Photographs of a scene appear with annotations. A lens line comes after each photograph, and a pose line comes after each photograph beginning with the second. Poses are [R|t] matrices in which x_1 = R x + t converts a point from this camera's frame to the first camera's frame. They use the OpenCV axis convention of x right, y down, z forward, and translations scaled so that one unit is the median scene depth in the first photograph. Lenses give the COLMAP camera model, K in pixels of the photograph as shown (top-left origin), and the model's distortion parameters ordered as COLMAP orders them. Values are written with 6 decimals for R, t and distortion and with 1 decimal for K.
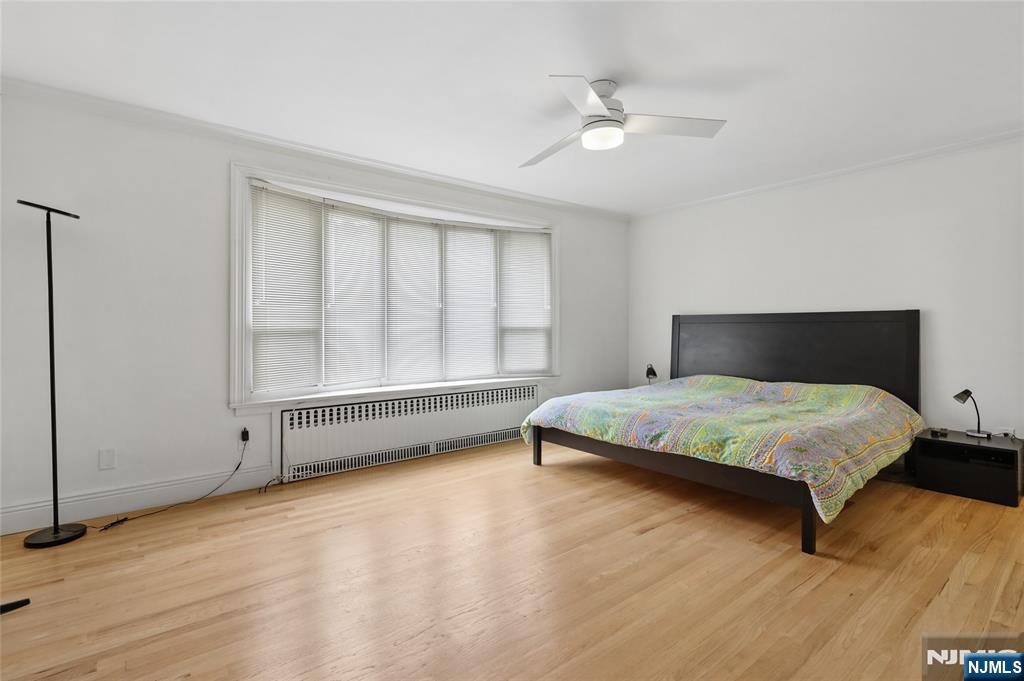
lens RADIAL K [[496.3, 0, 509.3], [0, 496.3, 333.0], [0, 0, 1]] dist [-0.000808, -0.000022]
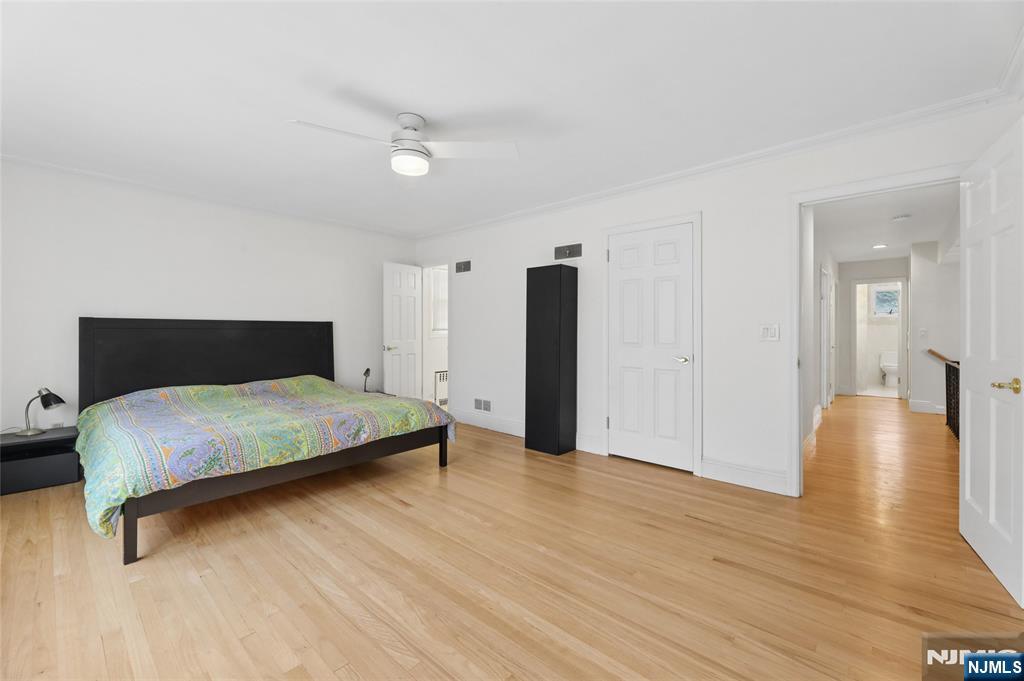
lens RADIAL K [[416.7, 0, 509.0], [0, 416.7, 335.8], [0, 0, 1]] dist [-0.004421, -0.000106]
pose [[-0.170525, -0.008232, 0.985319, -0.626045], [0.014222, 0.999840, 0.010815, -0.010731], [-0.985251, 0.015857, -0.170381, 0.763162]]
